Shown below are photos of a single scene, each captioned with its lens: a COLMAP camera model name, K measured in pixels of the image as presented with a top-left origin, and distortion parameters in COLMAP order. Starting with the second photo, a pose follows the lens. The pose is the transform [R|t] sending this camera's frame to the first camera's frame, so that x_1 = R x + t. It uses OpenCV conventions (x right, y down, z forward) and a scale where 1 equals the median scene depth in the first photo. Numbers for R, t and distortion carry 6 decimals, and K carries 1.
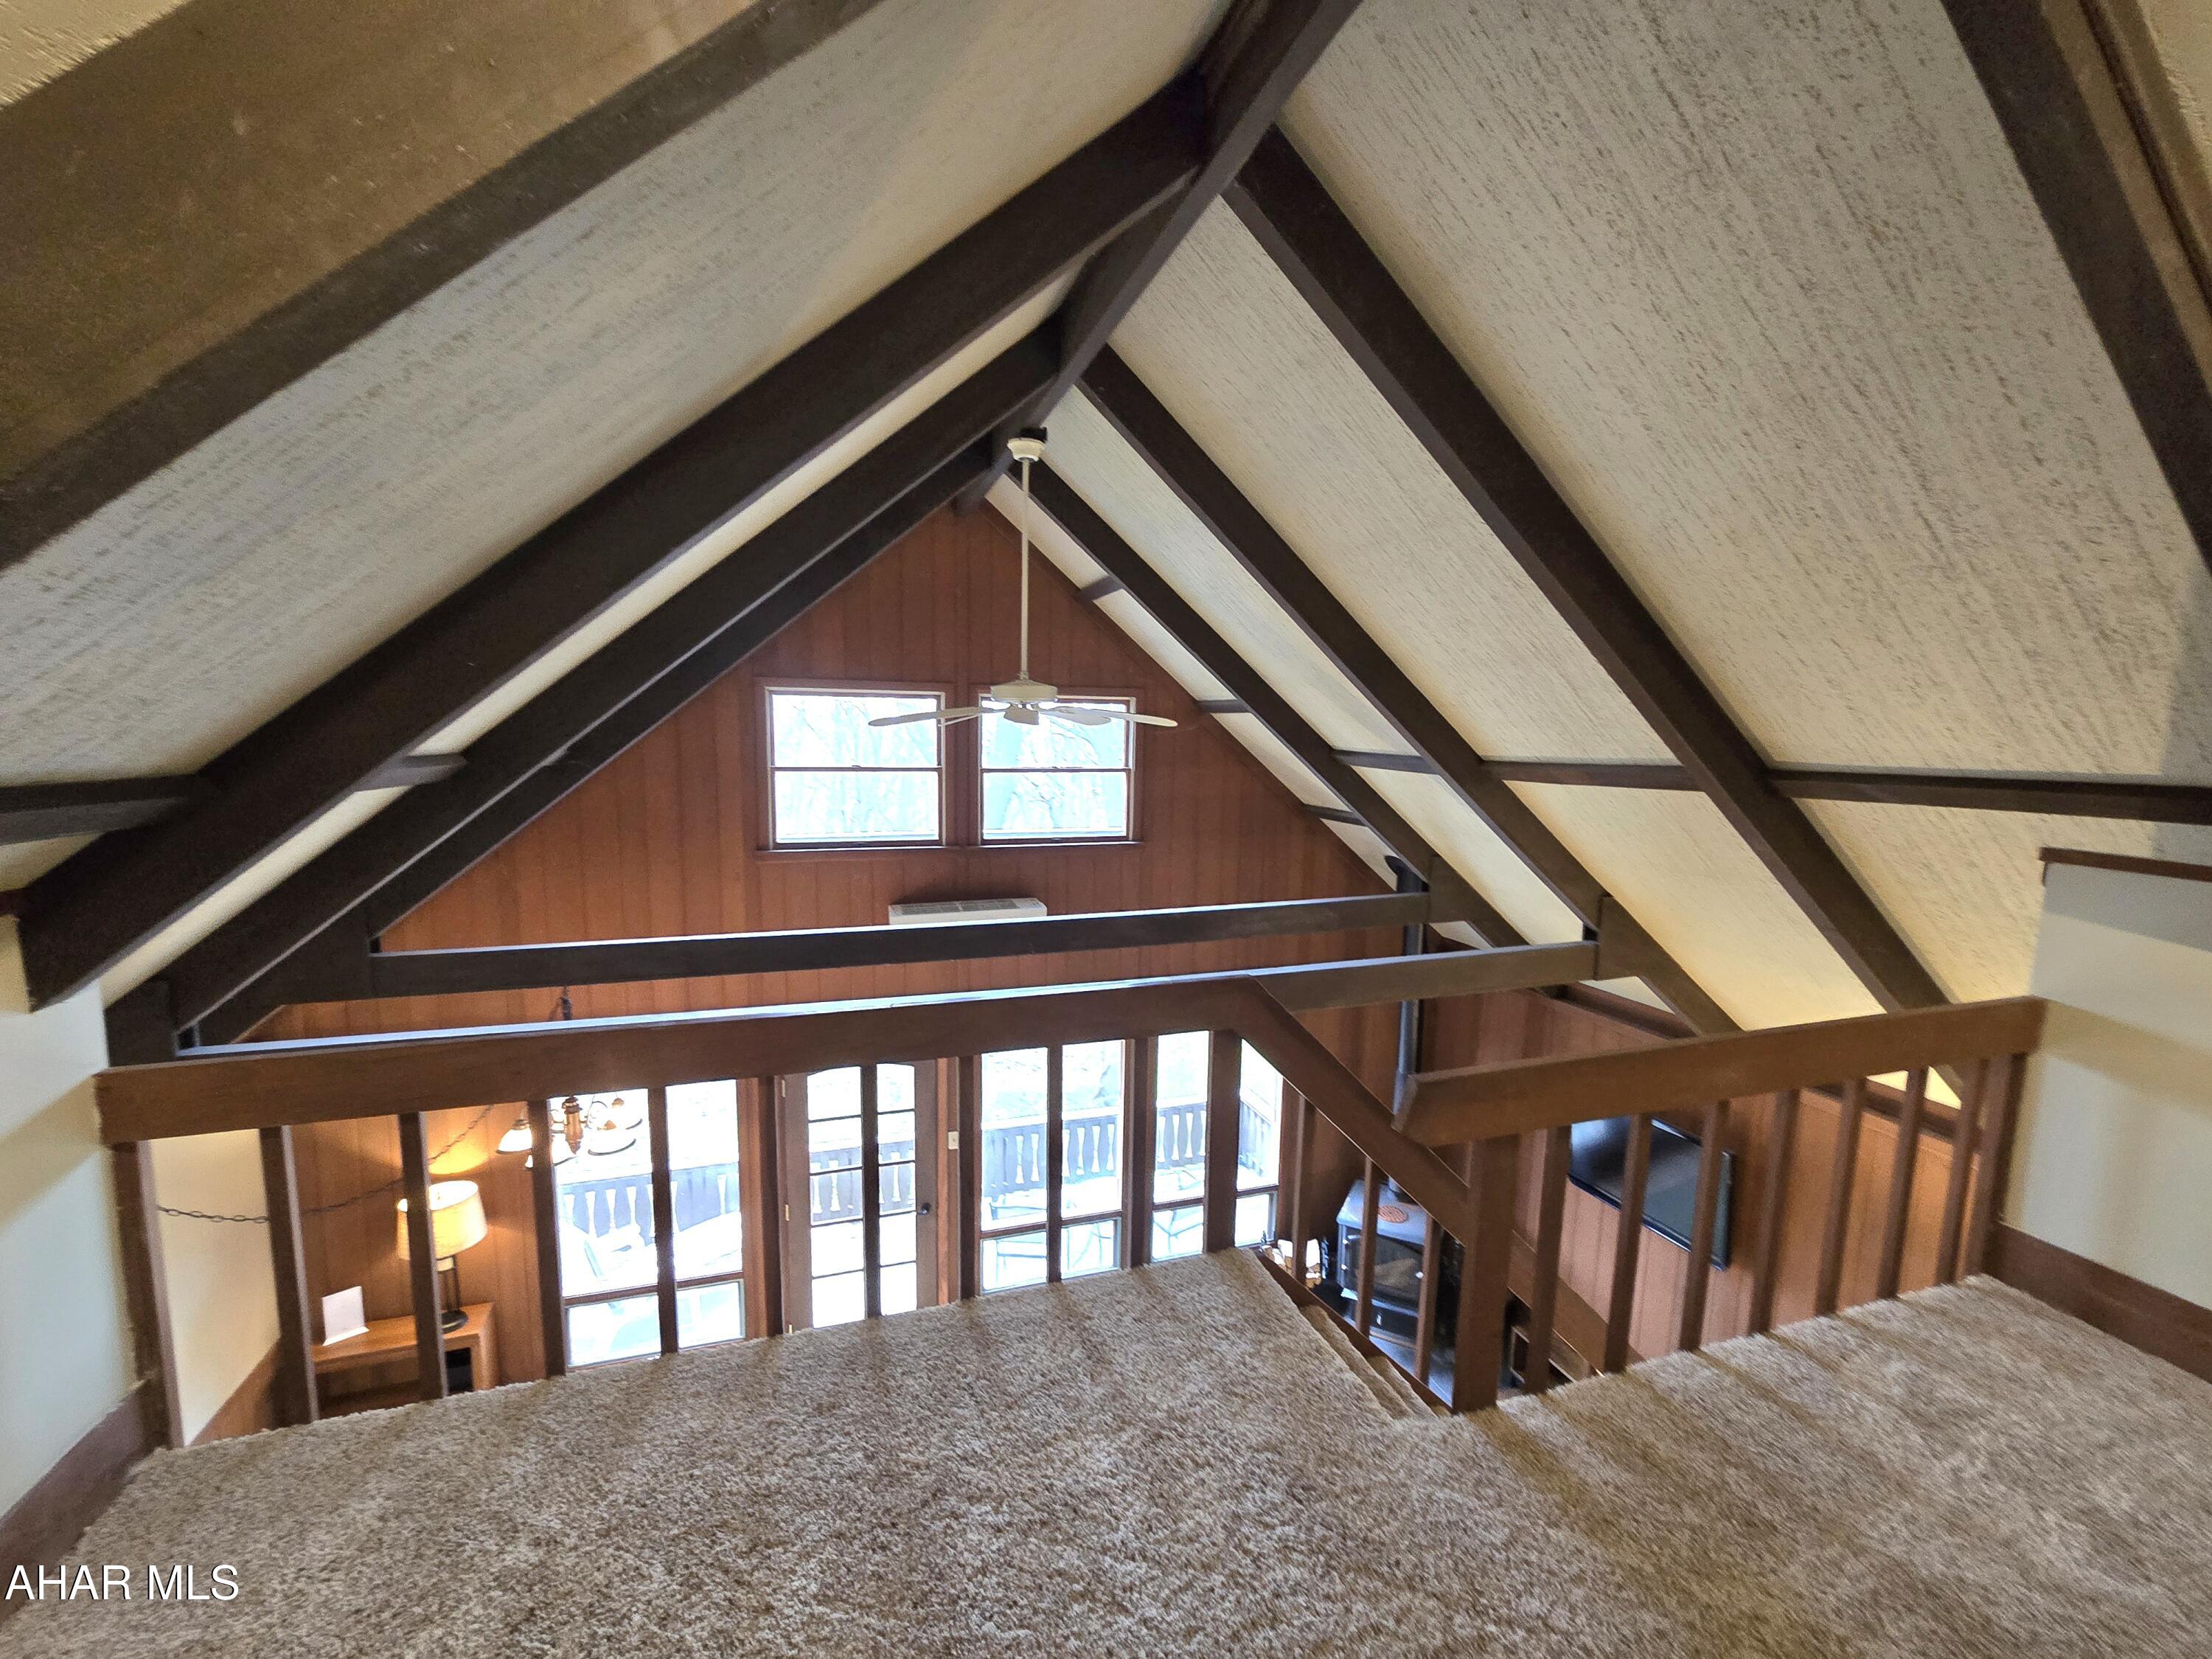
lens RADIAL K [[891.7, 0, 1105.4], [0, 891.7, 850.4], [0, 0, 1]] dist [0.001806, 0.000282]
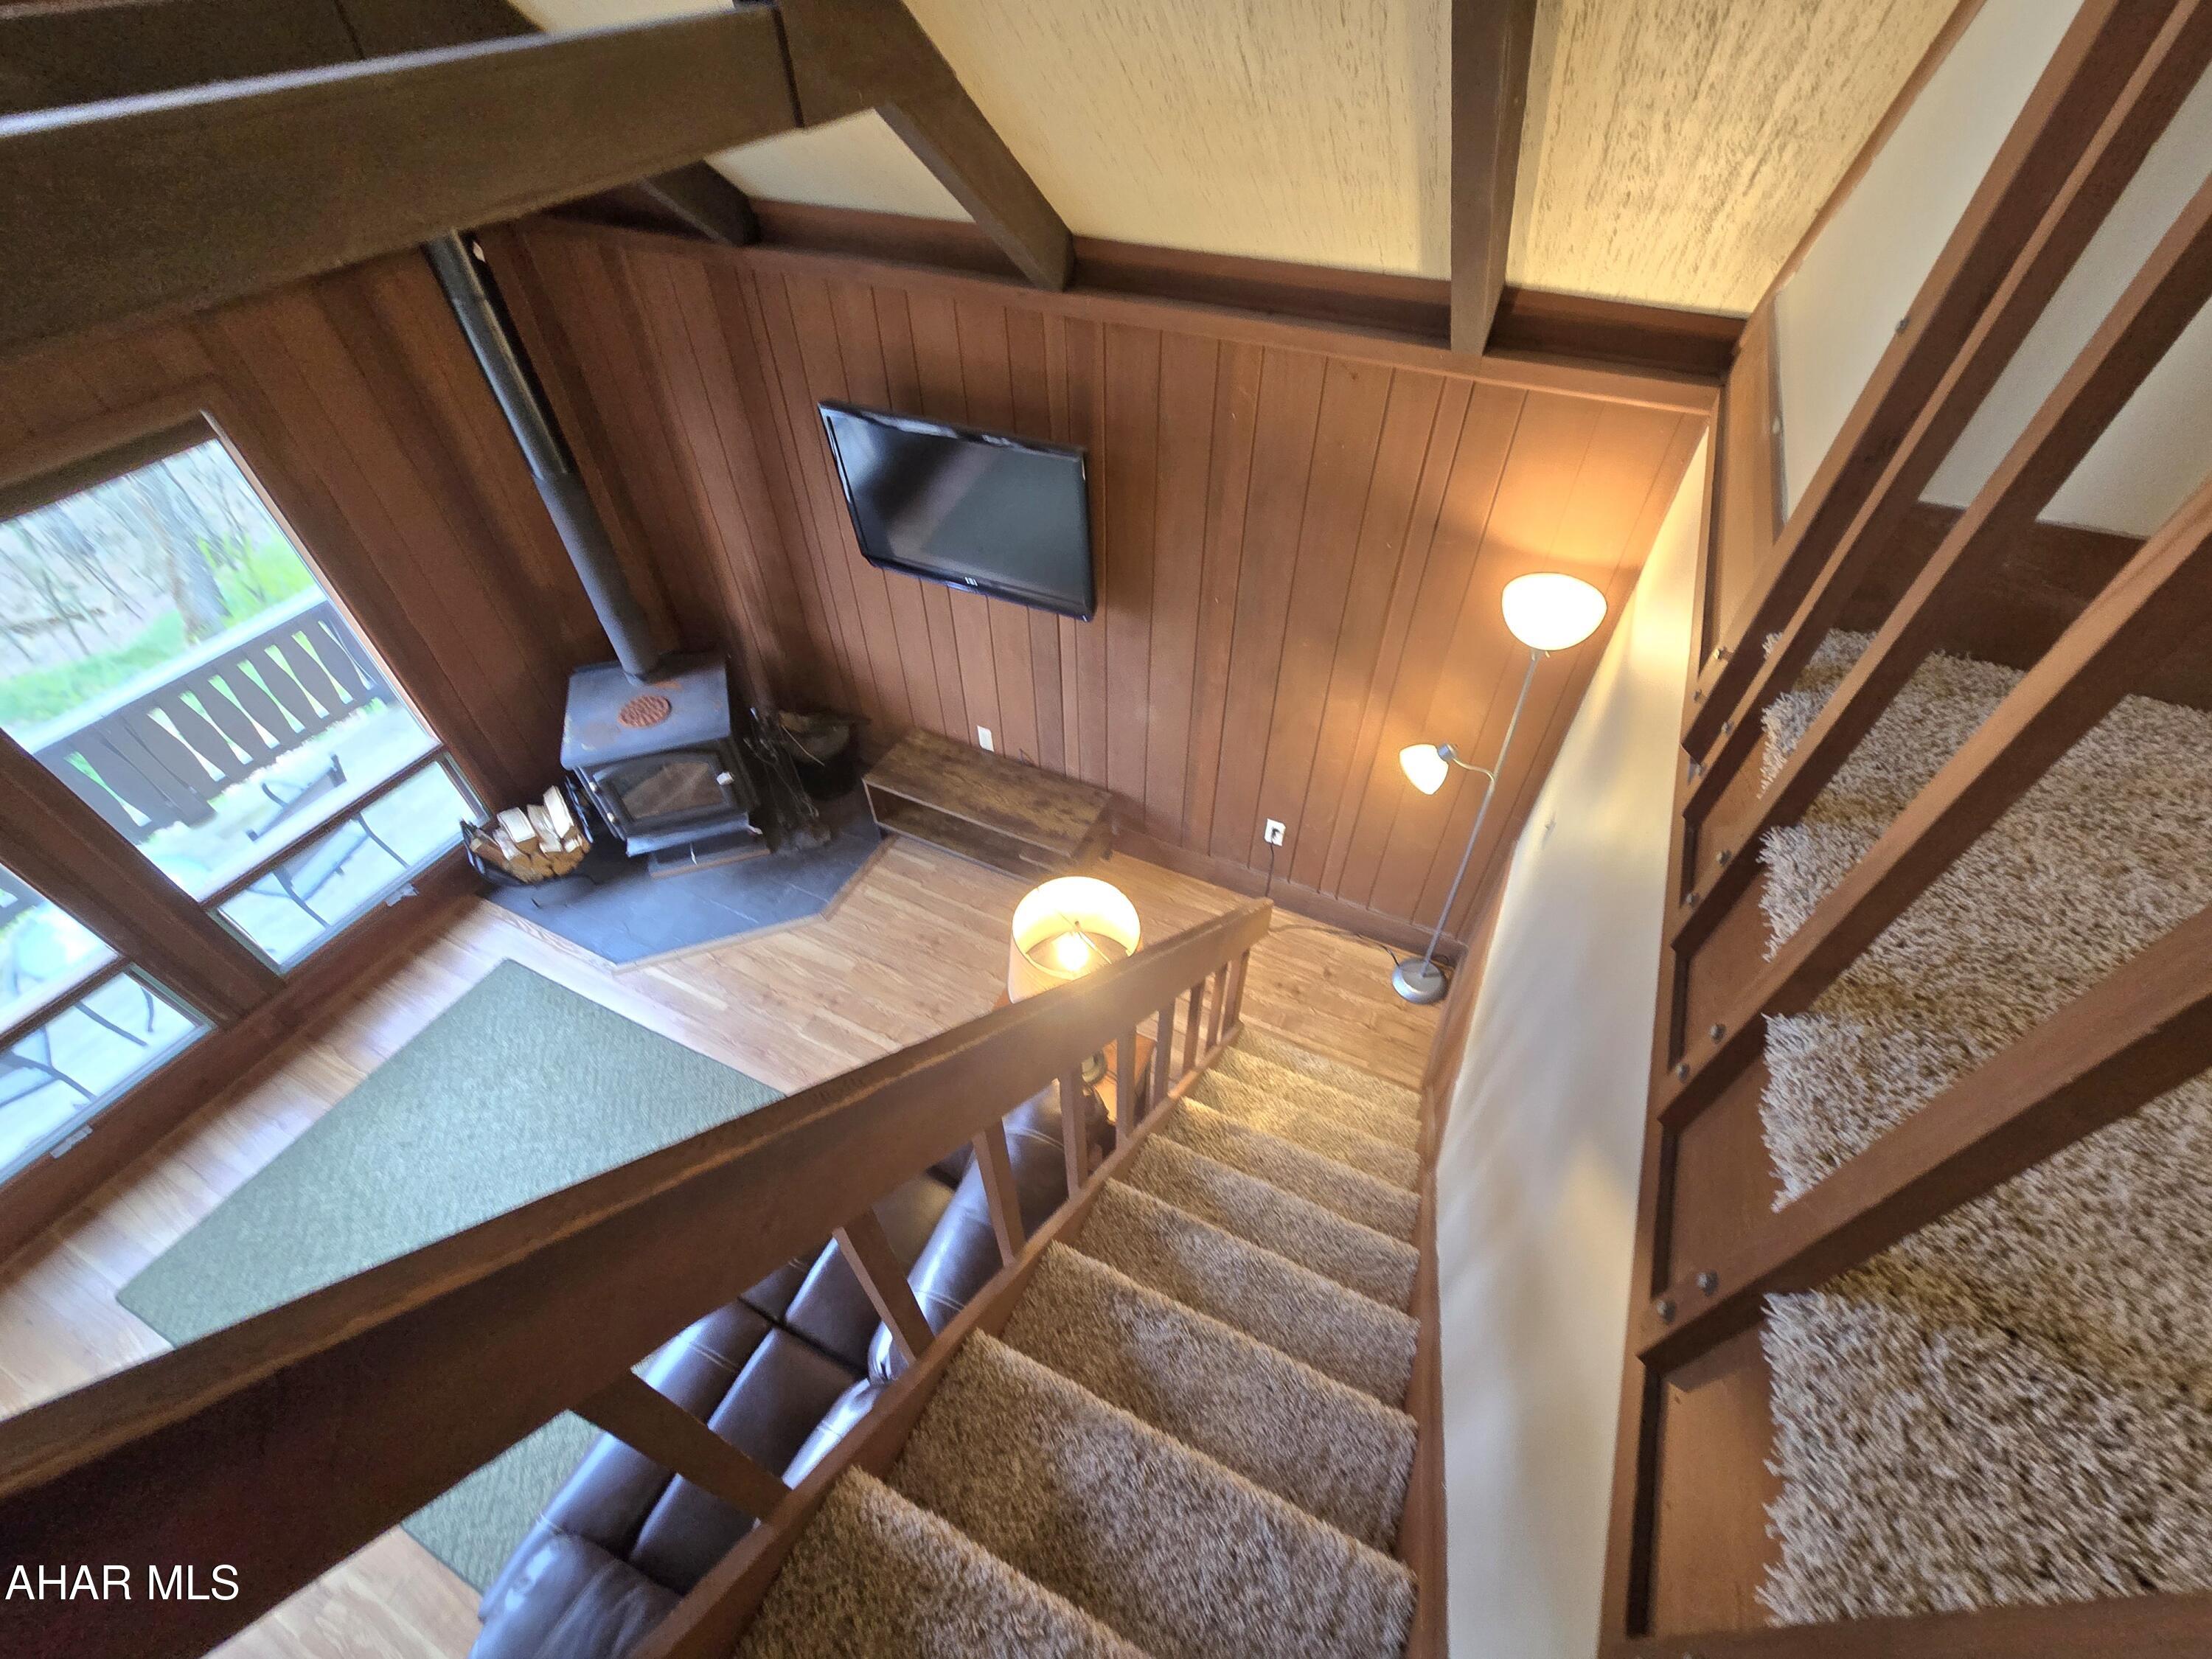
lens RADIAL K [[905.0, 0, 1109.3], [0, 905.0, 838.0], [0, 0, 1]] dist [0.001983, 0.000156]
pose [[0.693287, -0.532192, 0.485927, 0.201480], [0.104429, 0.741351, 0.662943, 0.091084], [-0.713056, -0.408865, 0.569545, 0.390359]]
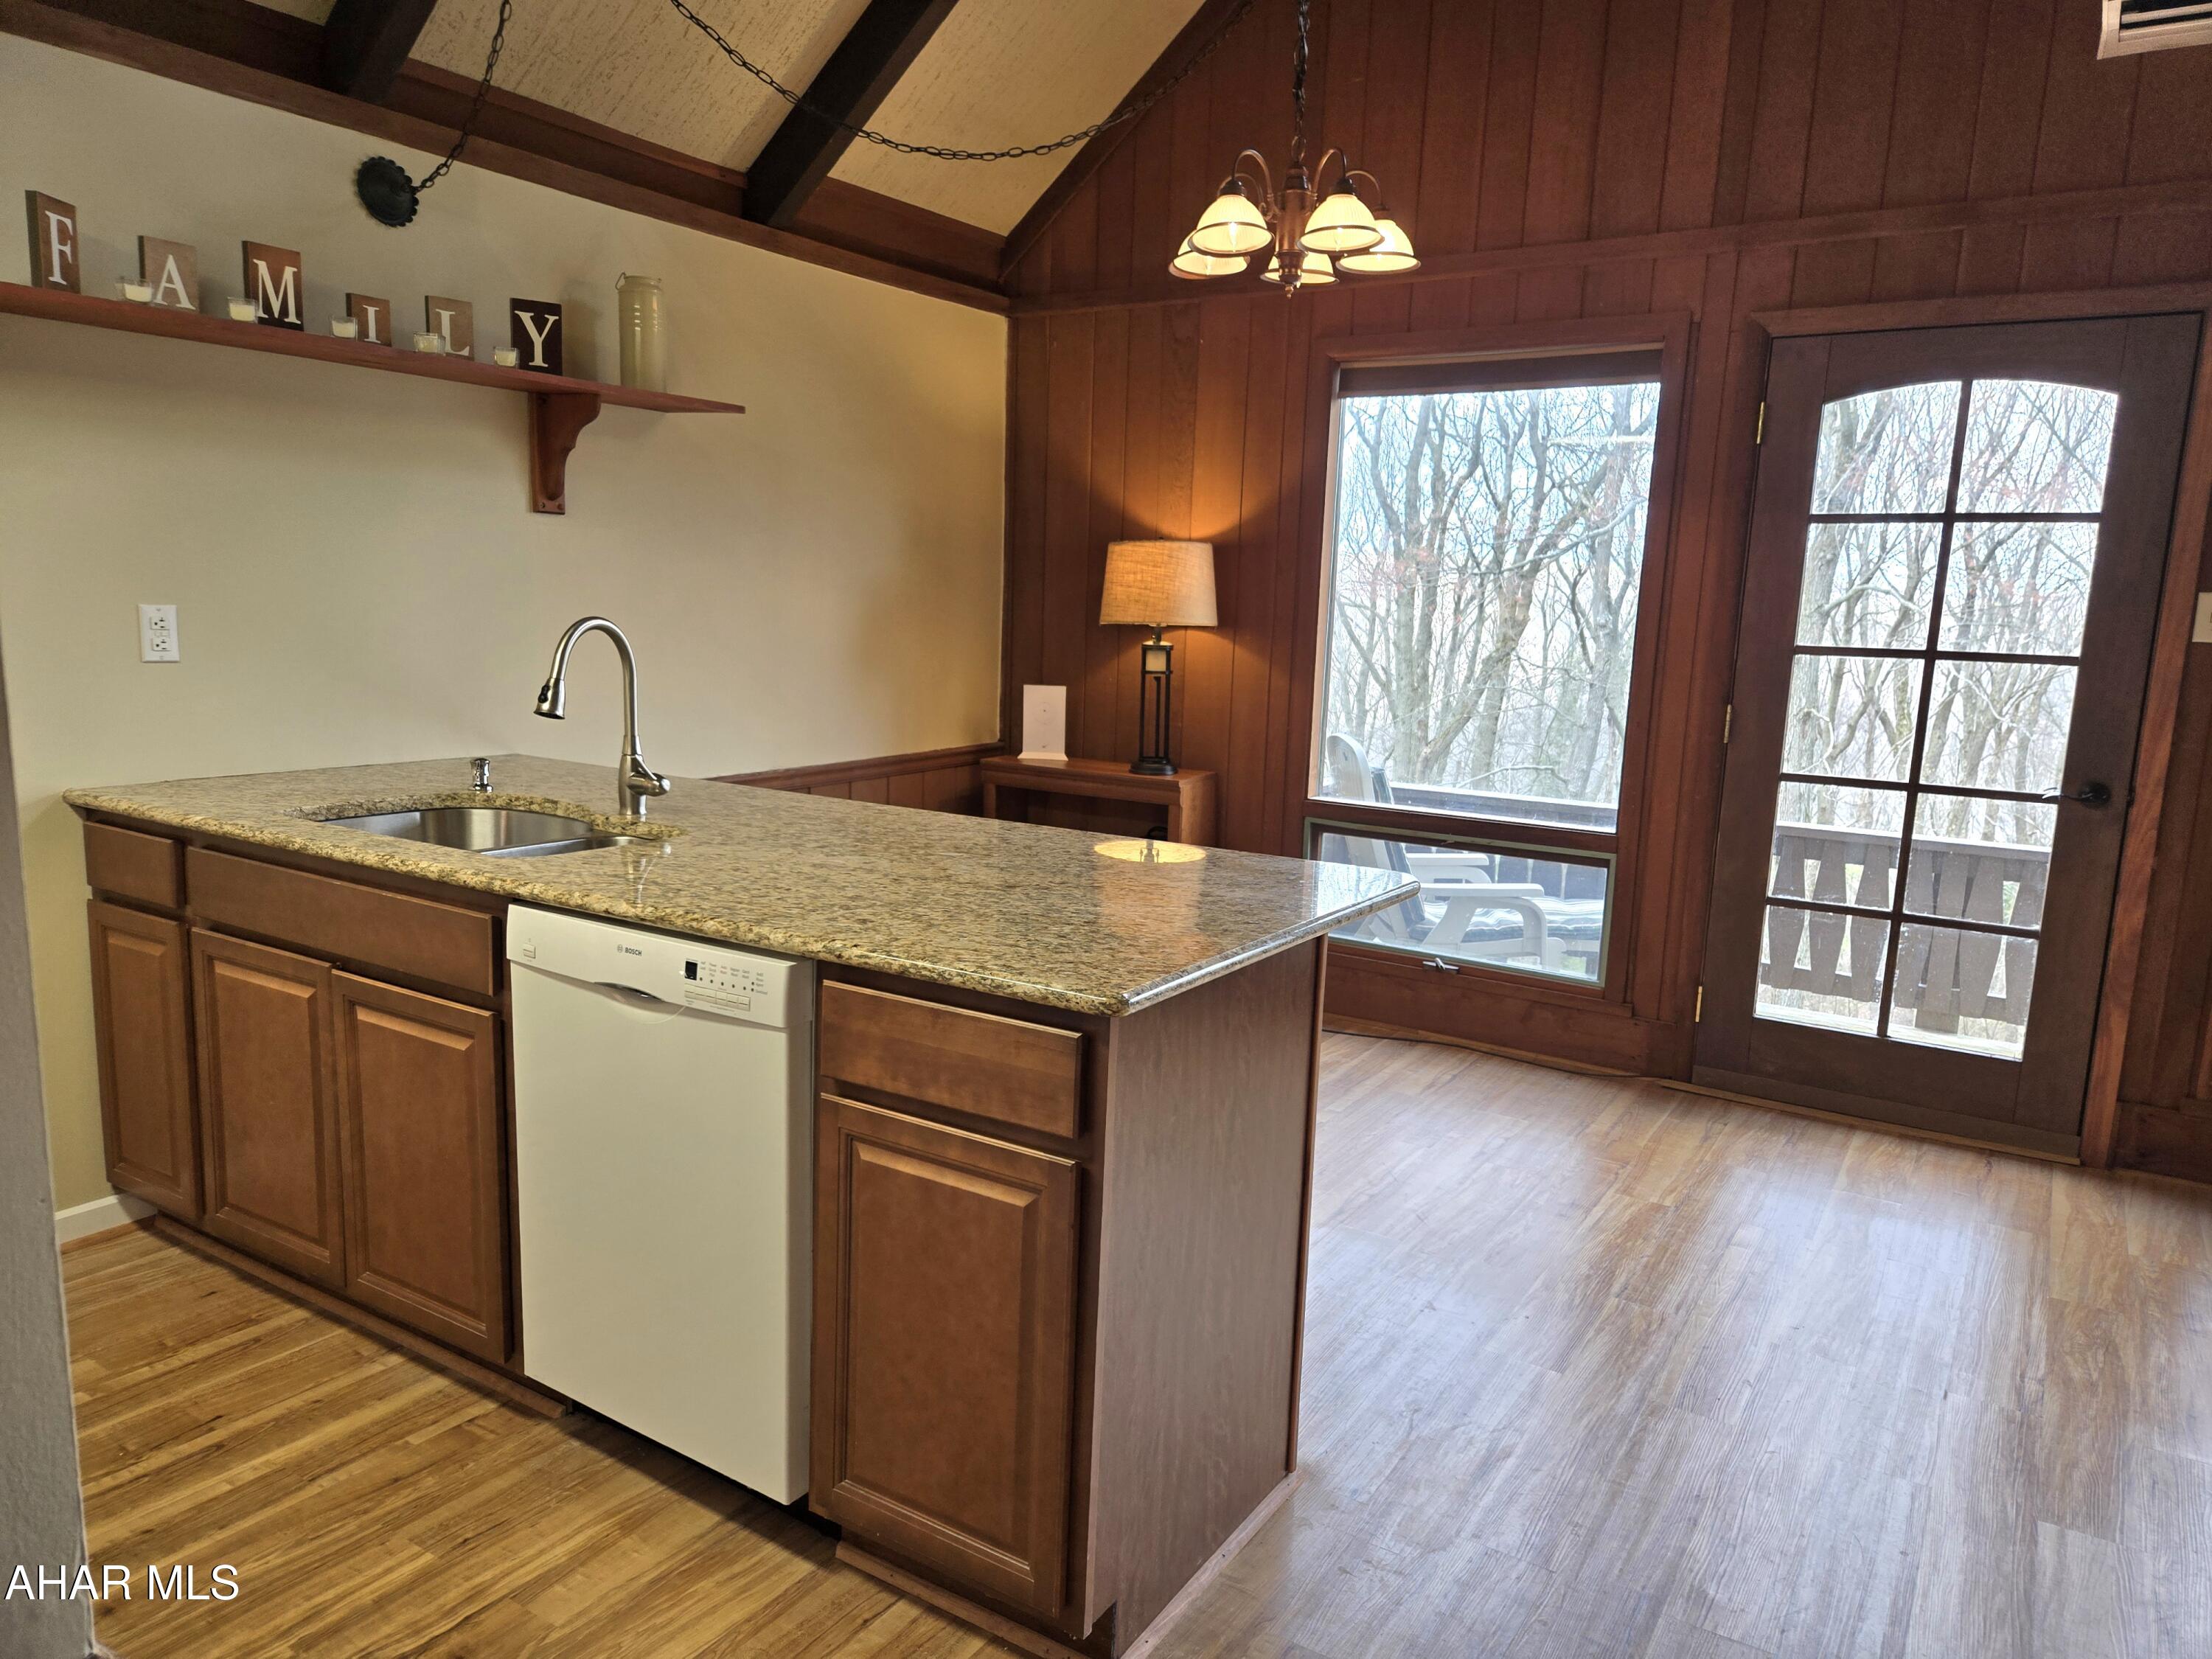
lens RADIAL K [[1472.1, 0, 1105.5], [0, 1472.1, 843.3], [0, 0, 1]] dist [0.072883, -0.060018]
pose [[0.636721, 0.135893, -0.759025, 0.018690], [-0.119576, 0.989842, 0.076909, 0.429717], [0.761766, 0.041792, 0.646502, 0.272441]]
